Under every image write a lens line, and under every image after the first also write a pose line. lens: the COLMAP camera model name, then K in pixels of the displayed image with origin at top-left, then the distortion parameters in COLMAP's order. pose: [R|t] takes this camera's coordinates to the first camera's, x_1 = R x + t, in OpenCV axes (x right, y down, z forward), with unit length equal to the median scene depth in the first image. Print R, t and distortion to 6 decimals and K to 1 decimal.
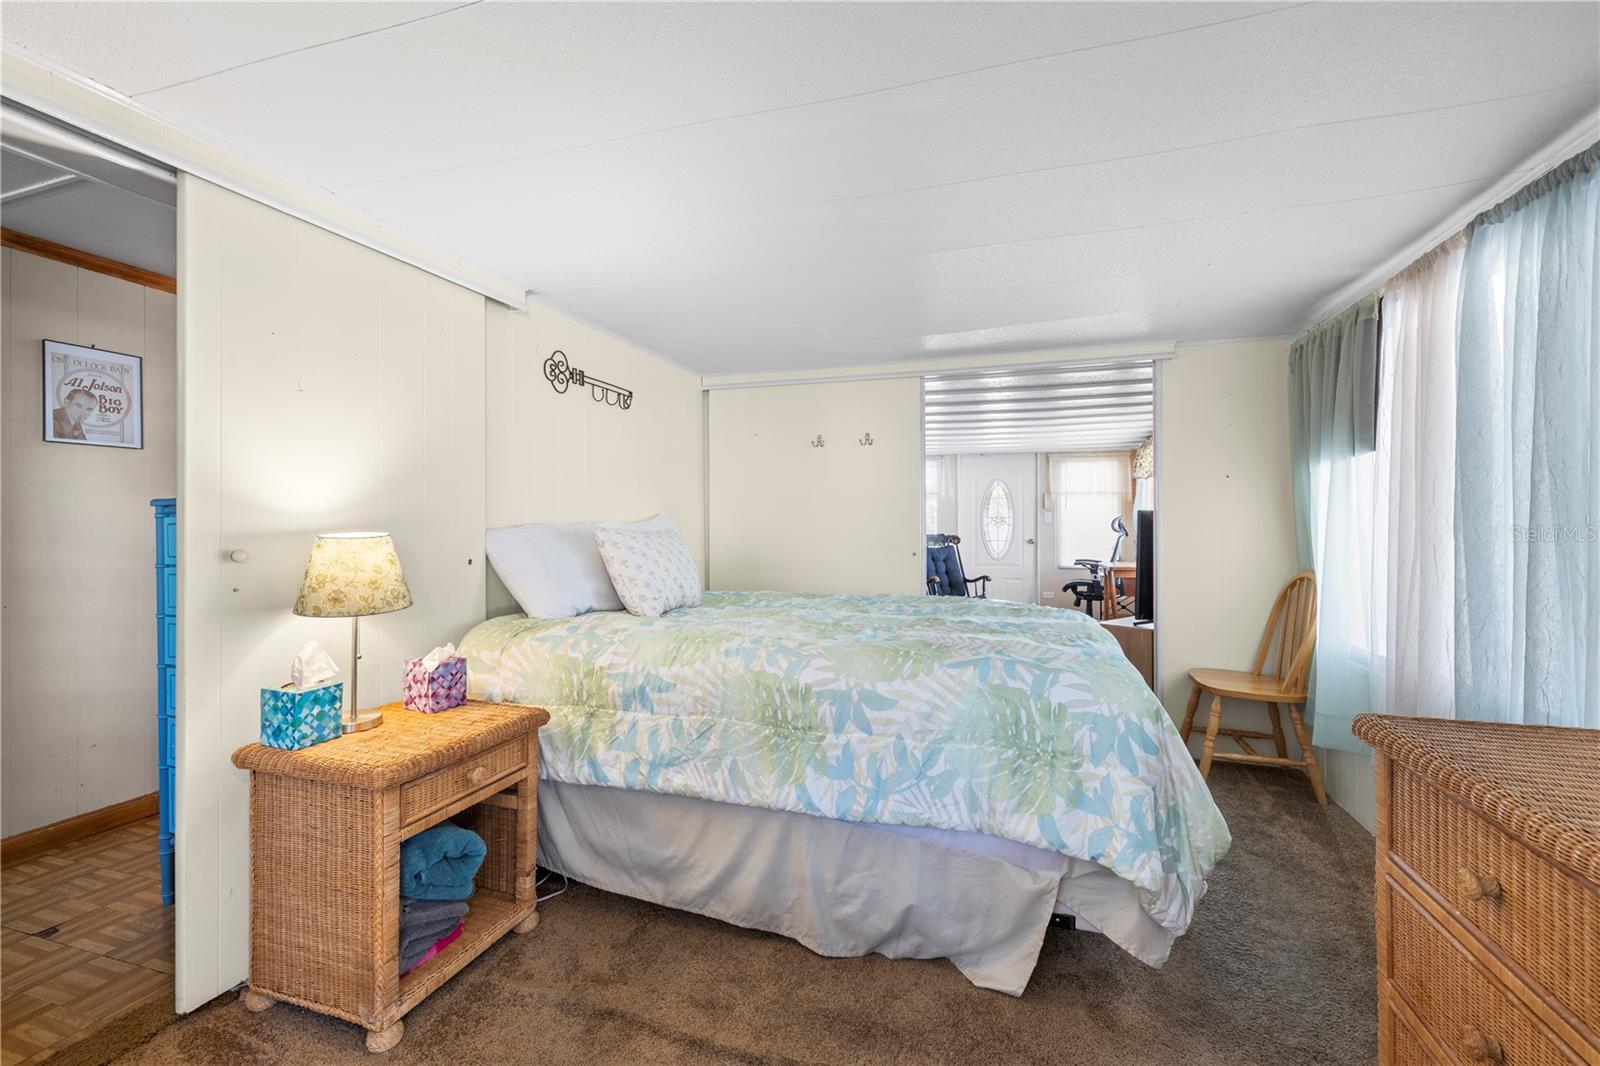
lens RADIAL K [[675.8, 0, 816.4], [0, 675.8, 523.5], [0, 0, 1]] dist [0.004523, -0.001546]
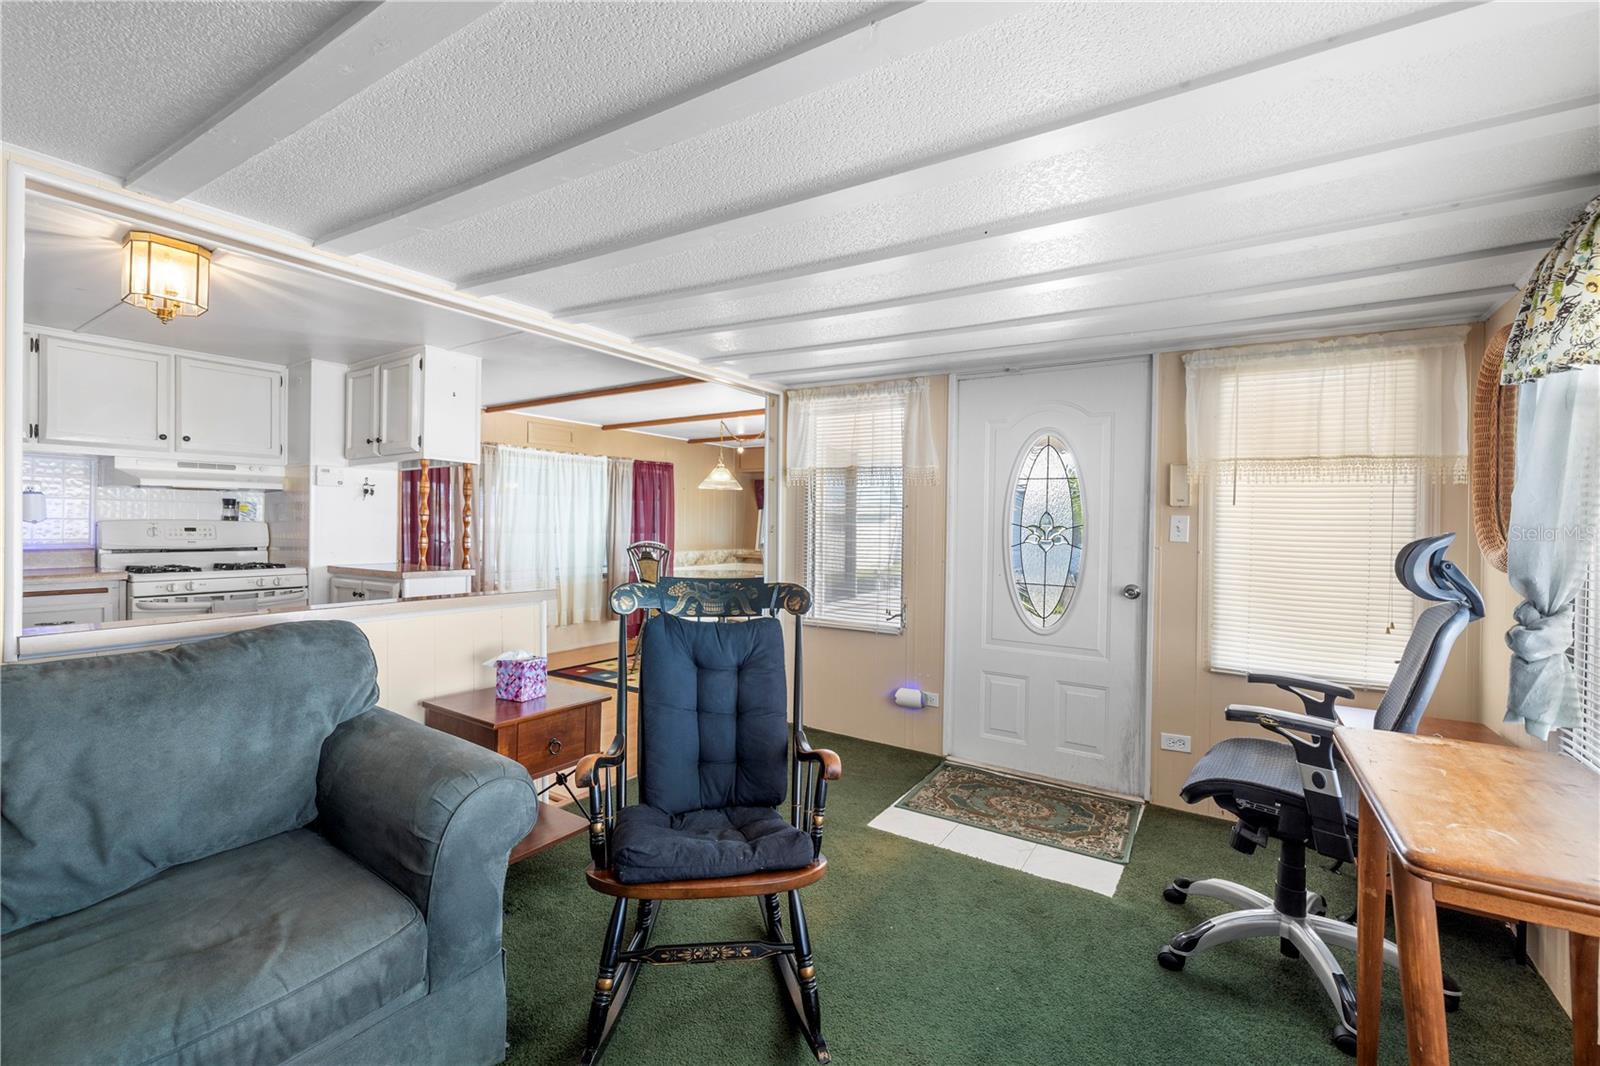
lens RADIAL K [[675.8, 0, 805.8], [0, 675.8, 521.2], [0, 0, 1]] dist [0.004523, -0.001546]
pose [[0.960729, 0.015582, -0.277049, 1.059200], [-0.015981, 0.999872, 0.000818, -0.043935], [0.277027, 0.003641, 0.960855, 2.513013]]
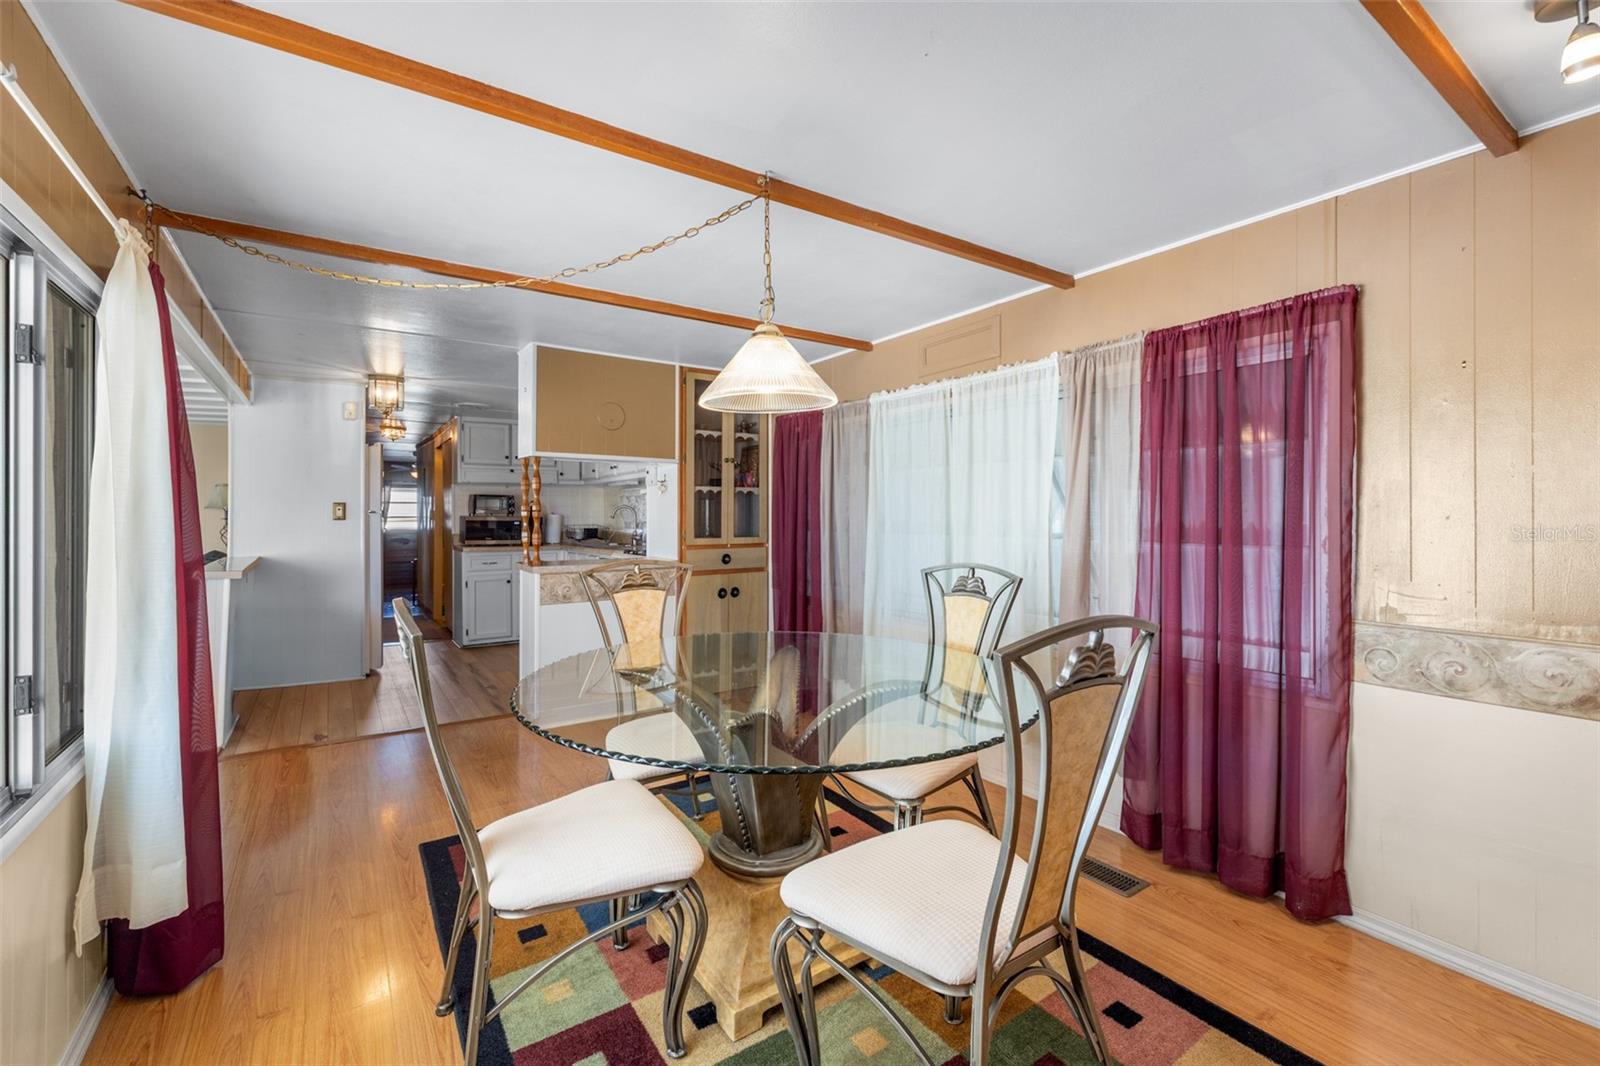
lens RADIAL K [[675.8, 0, 786.1], [0, 675.8, 511.9], [0, 0, 1]] dist [0.004523, -0.001546]
pose [[-0.635450, 0.006482, -0.772115, 0.542239], [0.011051, 0.999939, -0.000700, -0.030259], [0.772063, -0.008977, -0.635483, 6.030822]]
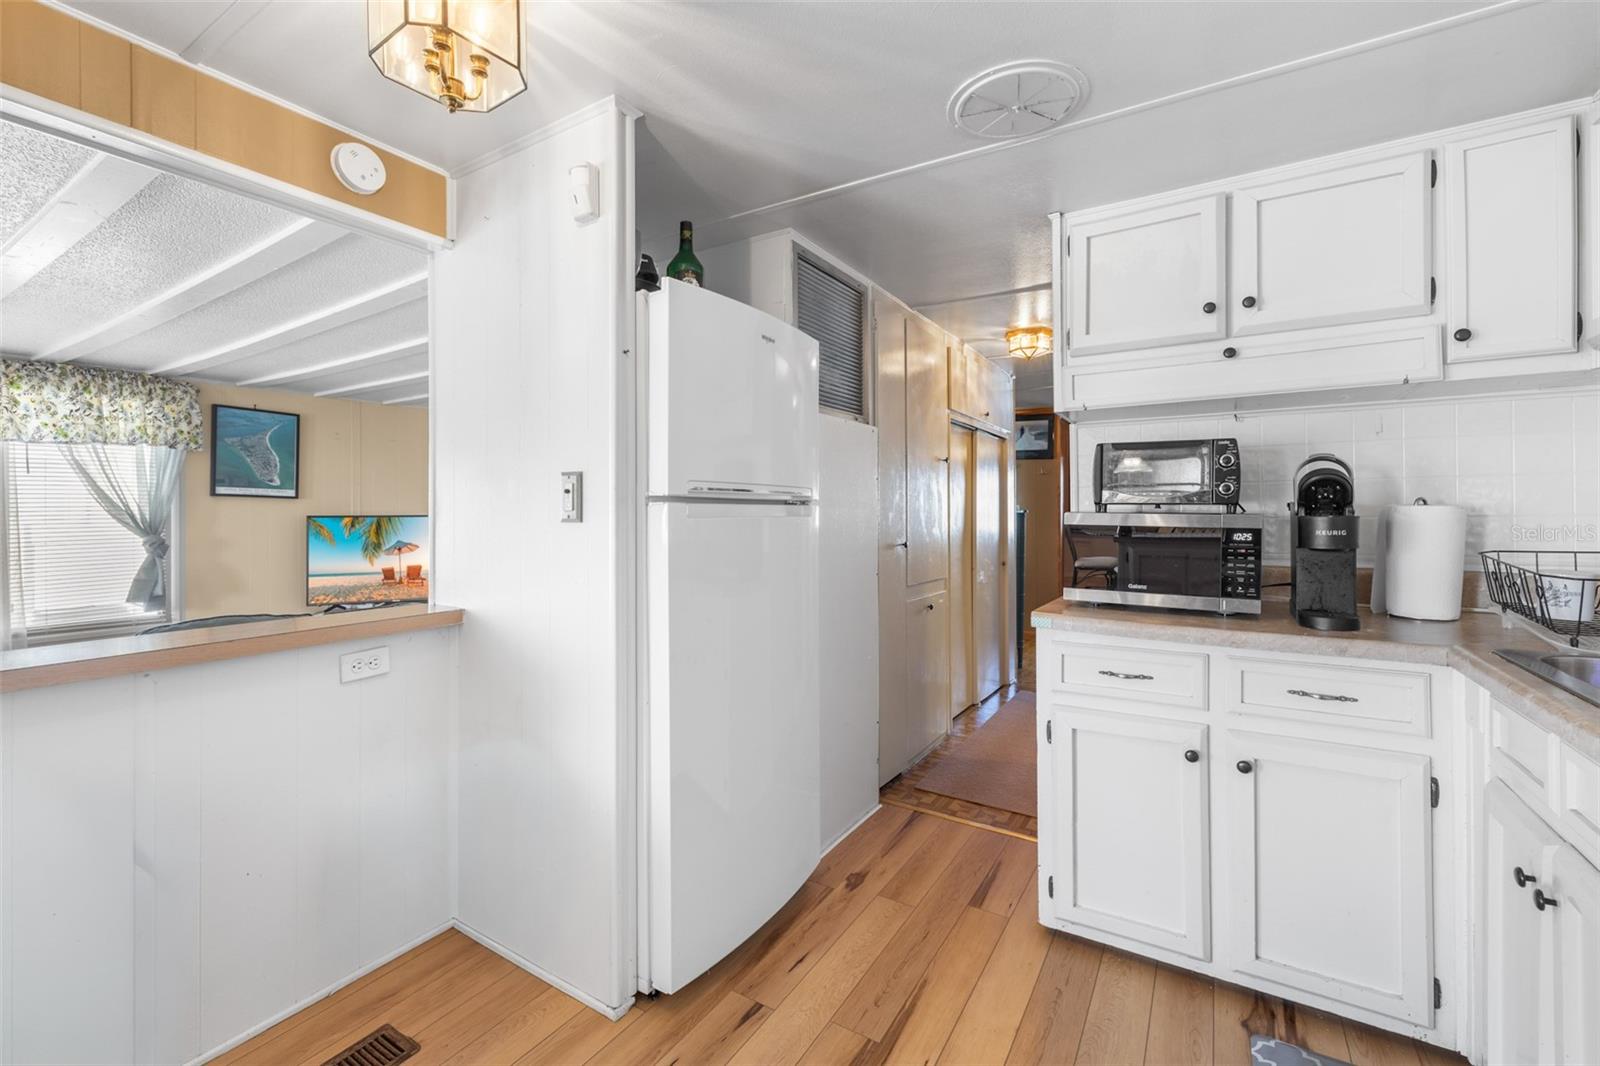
lens RADIAL K [[675.8, 0, 805.1], [0, 675.8, 514.7], [0, 0, 1]] dist [0.004523, -0.001546]
pose [[-0.969651, 0.008082, 0.244360, -0.863806], [0.007339, 0.999965, -0.003951, -0.023322], [-0.244383, -0.002038, -0.969677, 3.879405]]
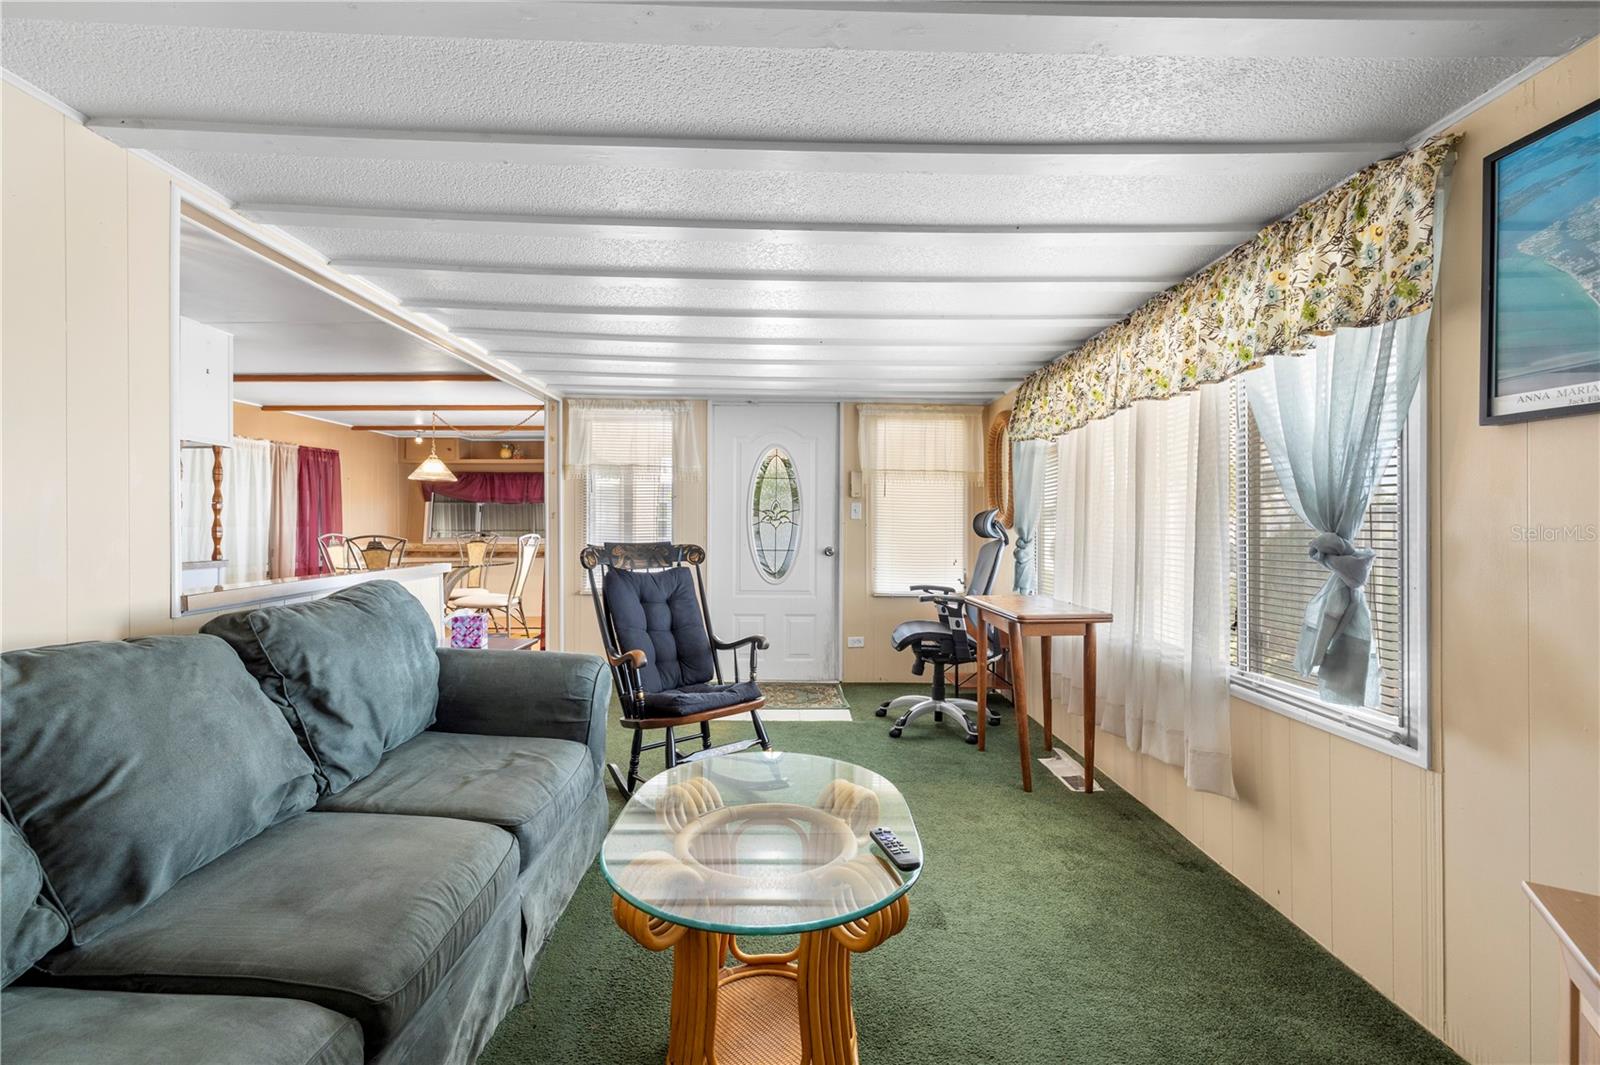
lens RADIAL K [[675.8, 0, 788.1], [0, 675.8, 511.3], [0, 0, 1]] dist [0.004523, -0.001546]
pose [[0.954684, 0.010015, 0.297452, 0.456298], [-0.005474, 0.999856, -0.016094, 0.003494], [-0.297570, 0.013736, 0.954601, 1.897124]]
